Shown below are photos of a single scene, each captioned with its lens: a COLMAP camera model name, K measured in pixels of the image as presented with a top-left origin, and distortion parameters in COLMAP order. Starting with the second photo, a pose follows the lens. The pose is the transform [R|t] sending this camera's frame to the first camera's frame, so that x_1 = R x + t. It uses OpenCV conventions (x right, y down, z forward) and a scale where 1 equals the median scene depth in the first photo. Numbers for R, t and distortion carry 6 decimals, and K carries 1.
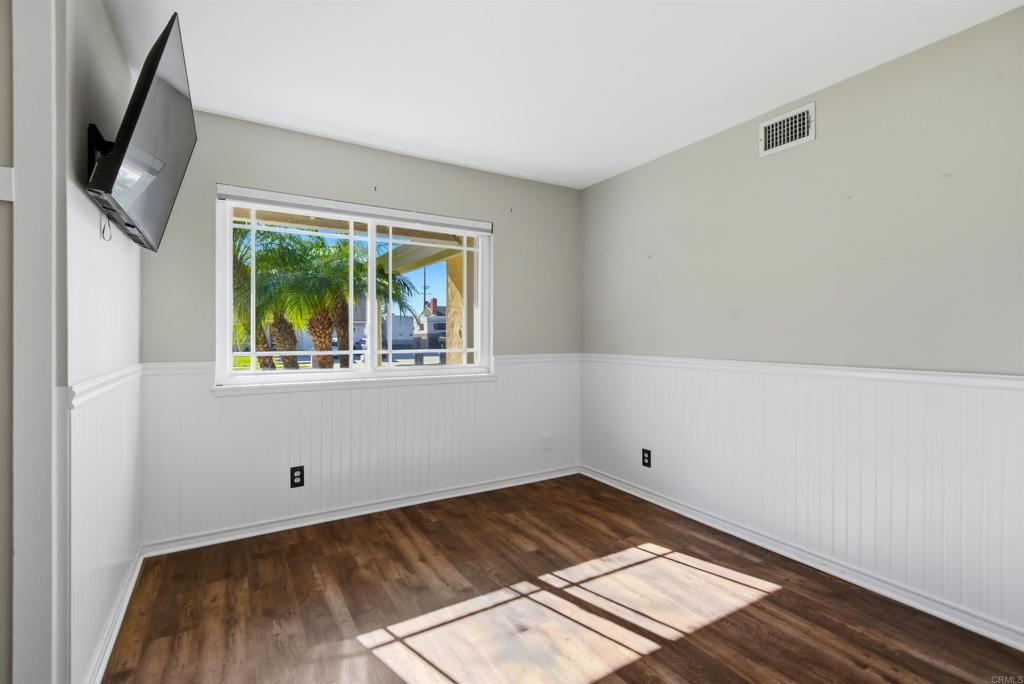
lens RADIAL K [[465.4, 0, 512.2], [0, 465.4, 337.0], [0, 0, 1]] dist [0.020047, -0.006266]
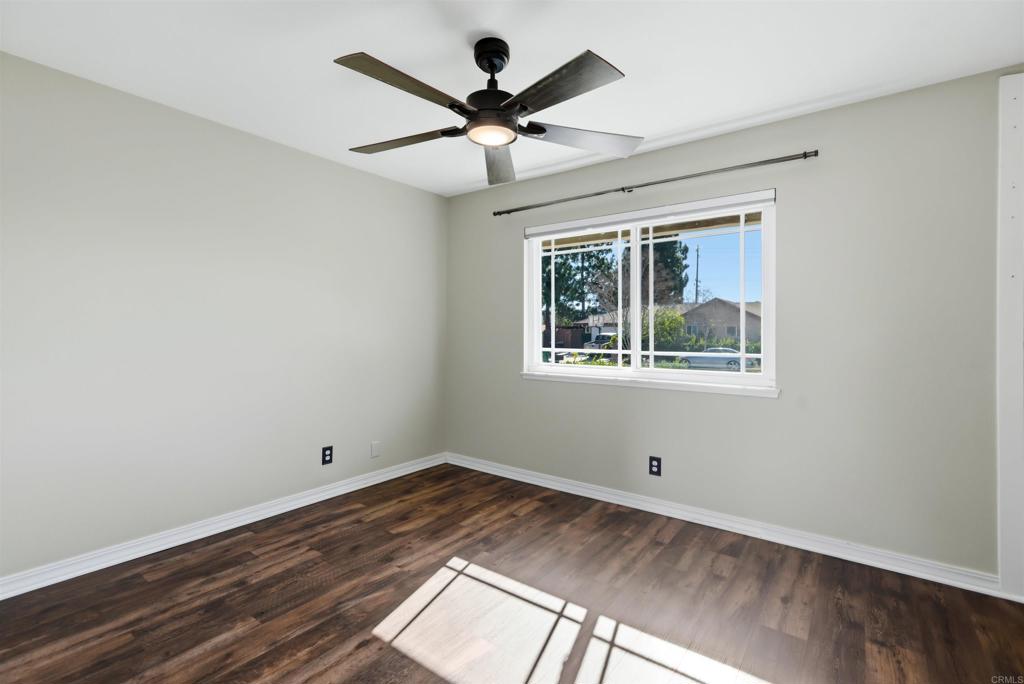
lens RADIAL K [[465.4, 0, 515.3], [0, 465.4, 335.4], [0, 0, 1]] dist [0.020047, -0.006266]
pose [[0.384501, 0.009983, -0.923071, 0.625701], [-0.013281, 0.999898, 0.005282, -0.006599], [0.923029, 0.010228, 0.384594, 0.406288]]
